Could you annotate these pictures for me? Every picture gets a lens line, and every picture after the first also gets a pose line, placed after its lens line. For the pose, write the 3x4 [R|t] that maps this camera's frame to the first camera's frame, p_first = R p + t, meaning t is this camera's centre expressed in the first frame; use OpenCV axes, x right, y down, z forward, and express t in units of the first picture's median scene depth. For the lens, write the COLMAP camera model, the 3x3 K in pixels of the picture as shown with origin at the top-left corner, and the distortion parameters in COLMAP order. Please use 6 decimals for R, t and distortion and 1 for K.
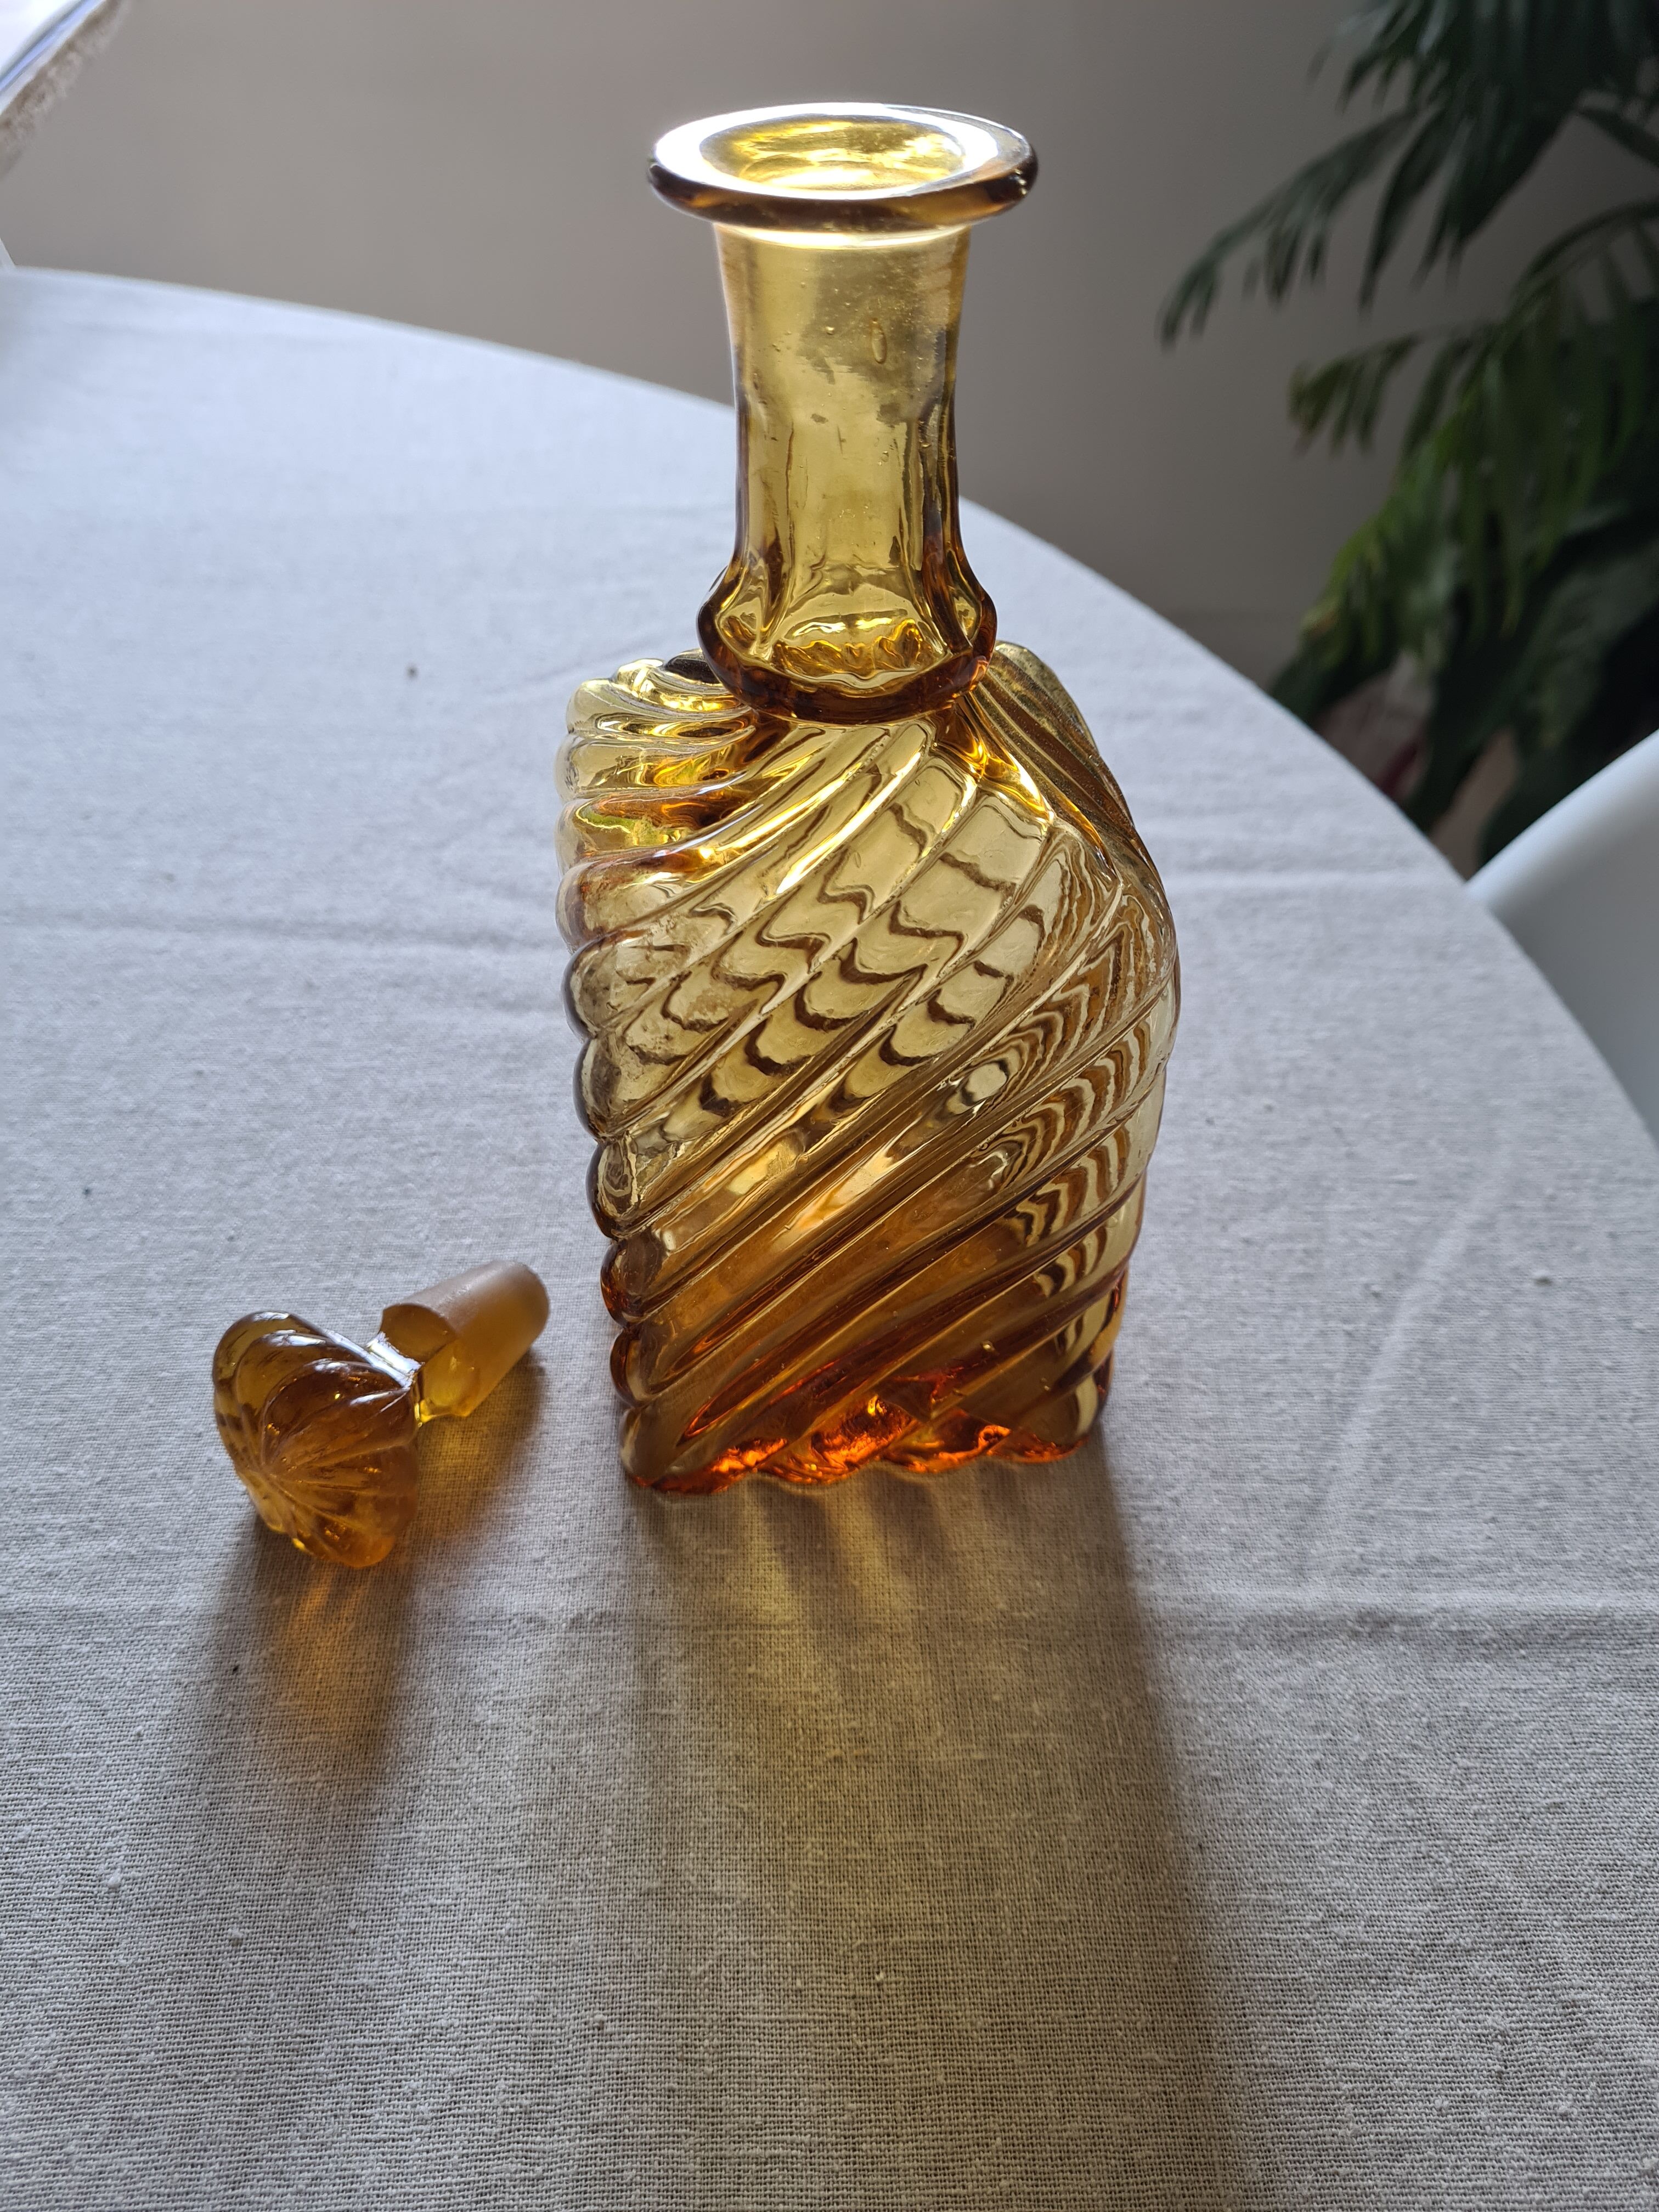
lens RADIAL K [[1767.6, 0, 819.1], [0, 1767.6, 1127.0], [0, 0, 1]] dist [0.011419, -0.040403]
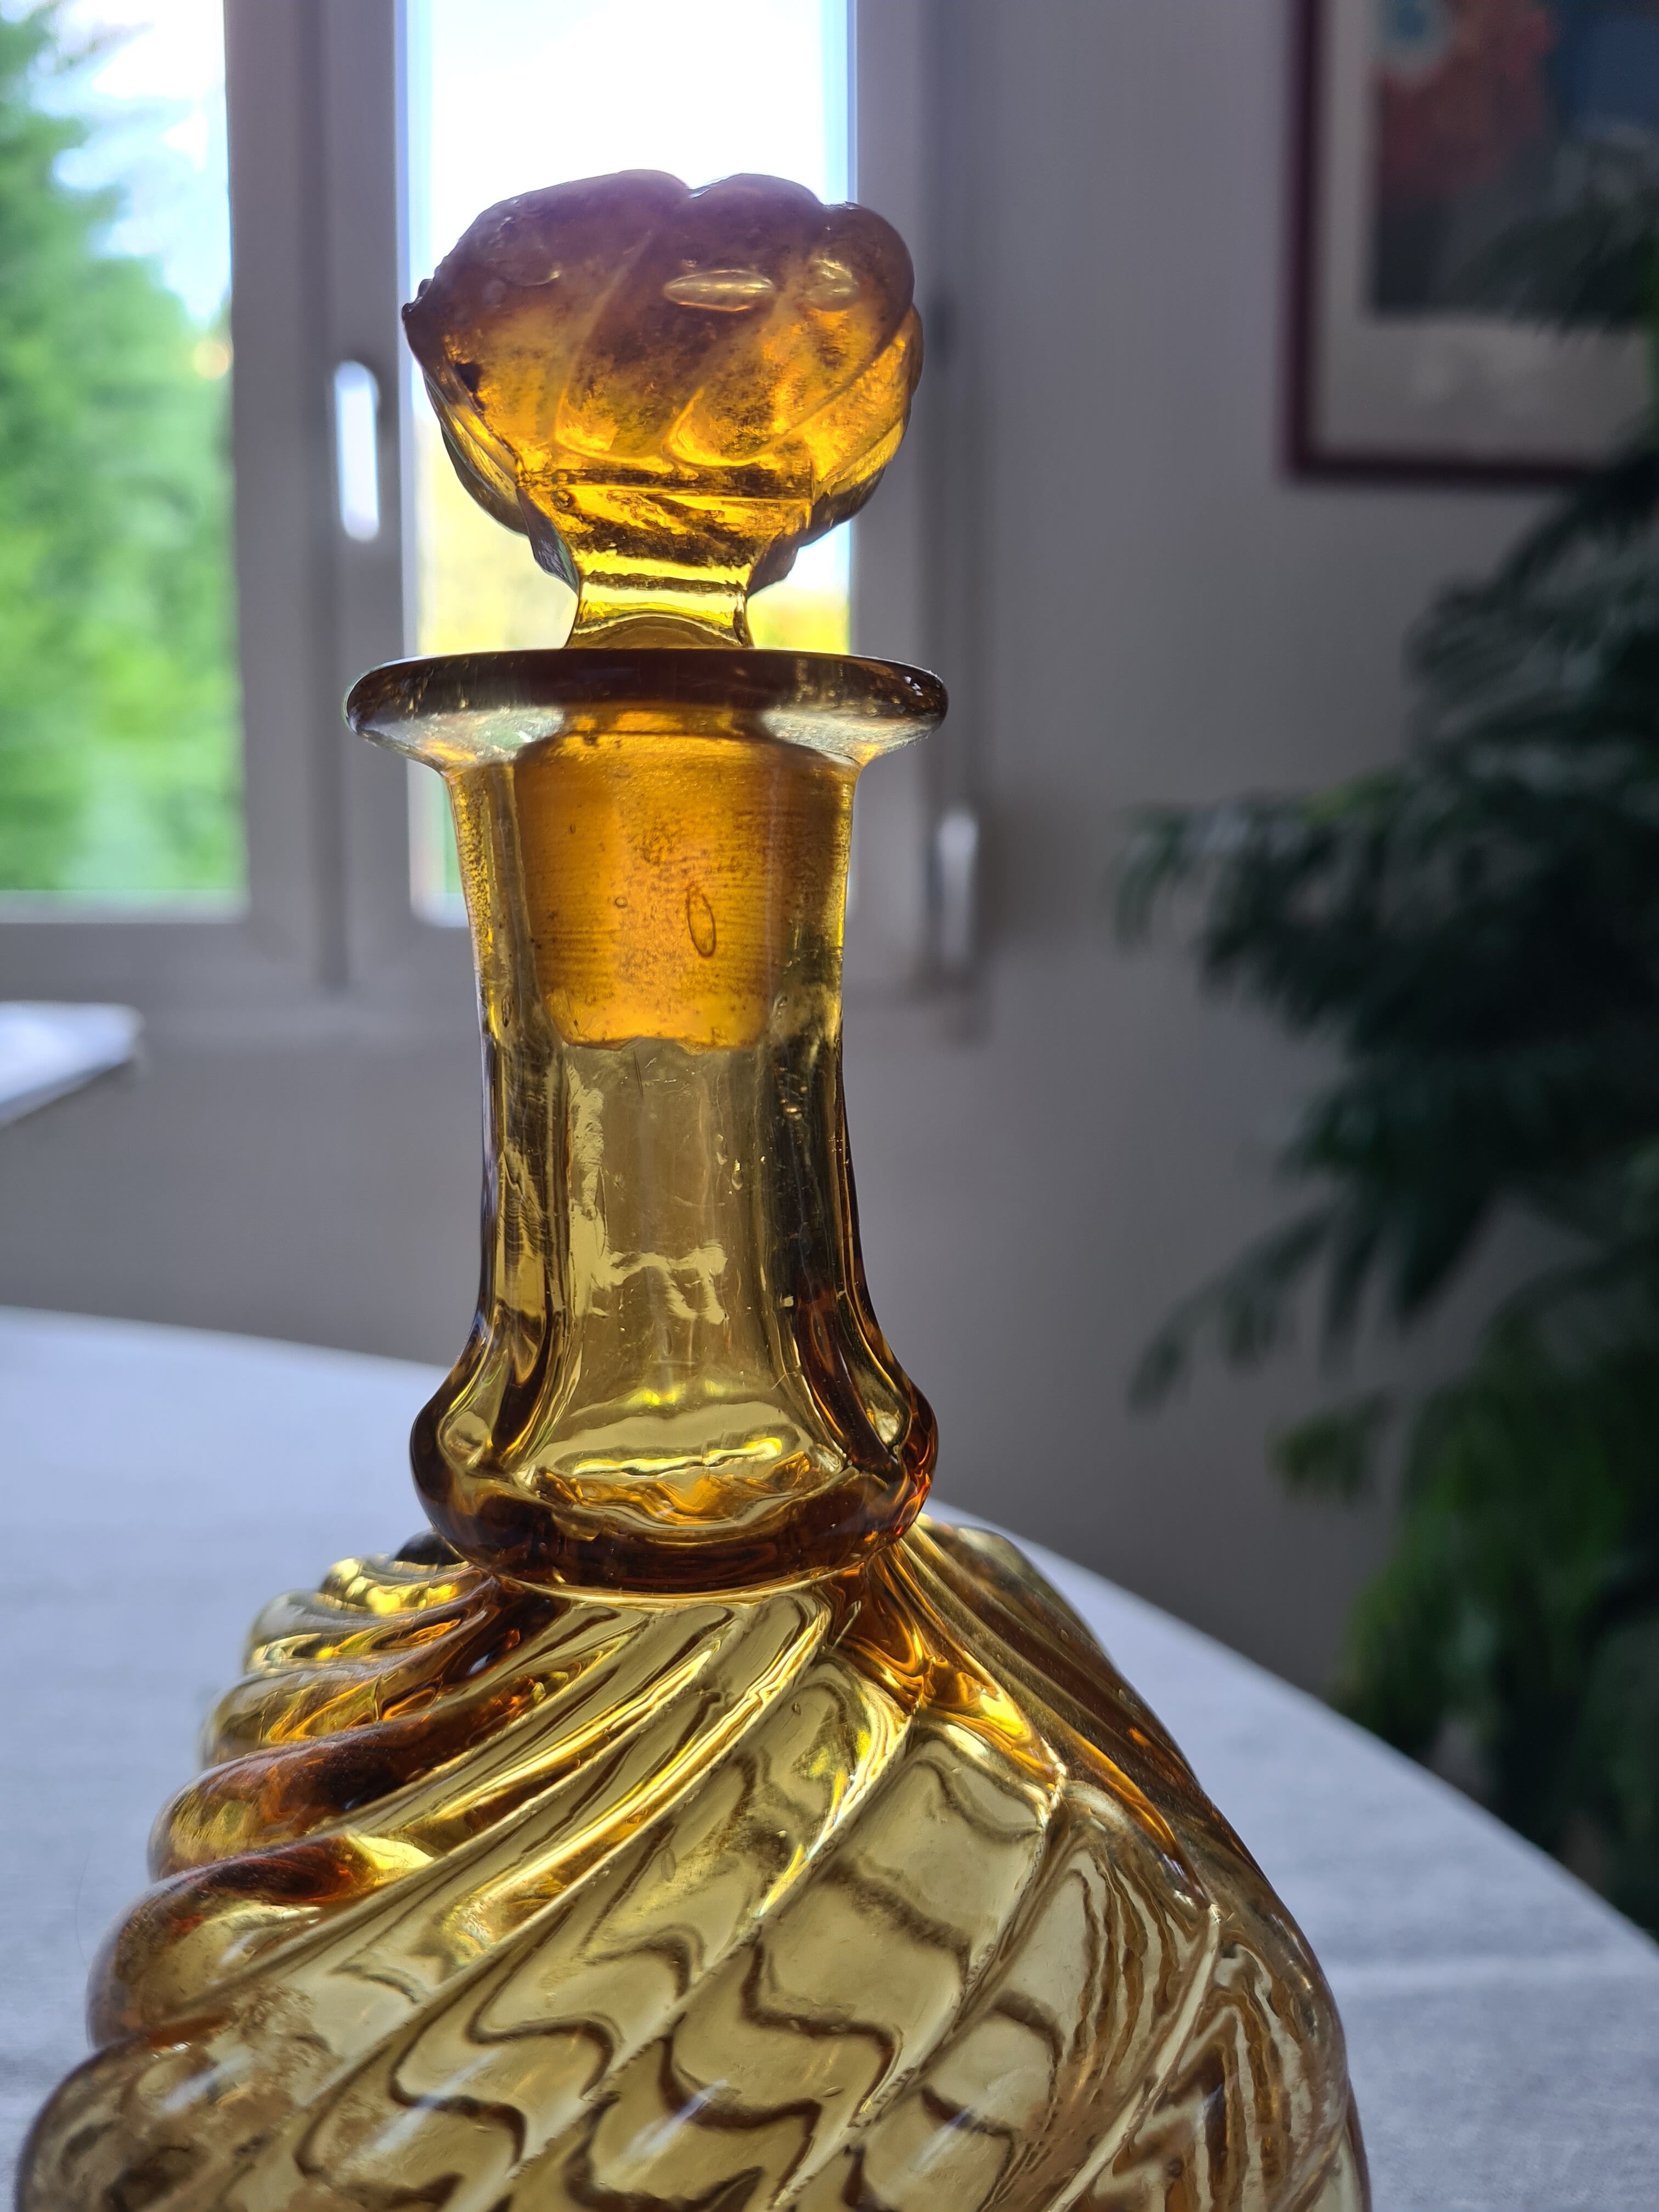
lens RADIAL K [[1767.6, 0, 833.5], [0, 1767.6, 1104.1], [0, 0, 1]] dist [0.011419, -0.040403]
pose [[0.999795, -0.014047, 0.014585, 0.048574], [0.019928, 0.810393, -0.585547, -0.026937], [-0.003594, 0.585718, 0.810507, 0.376066]]
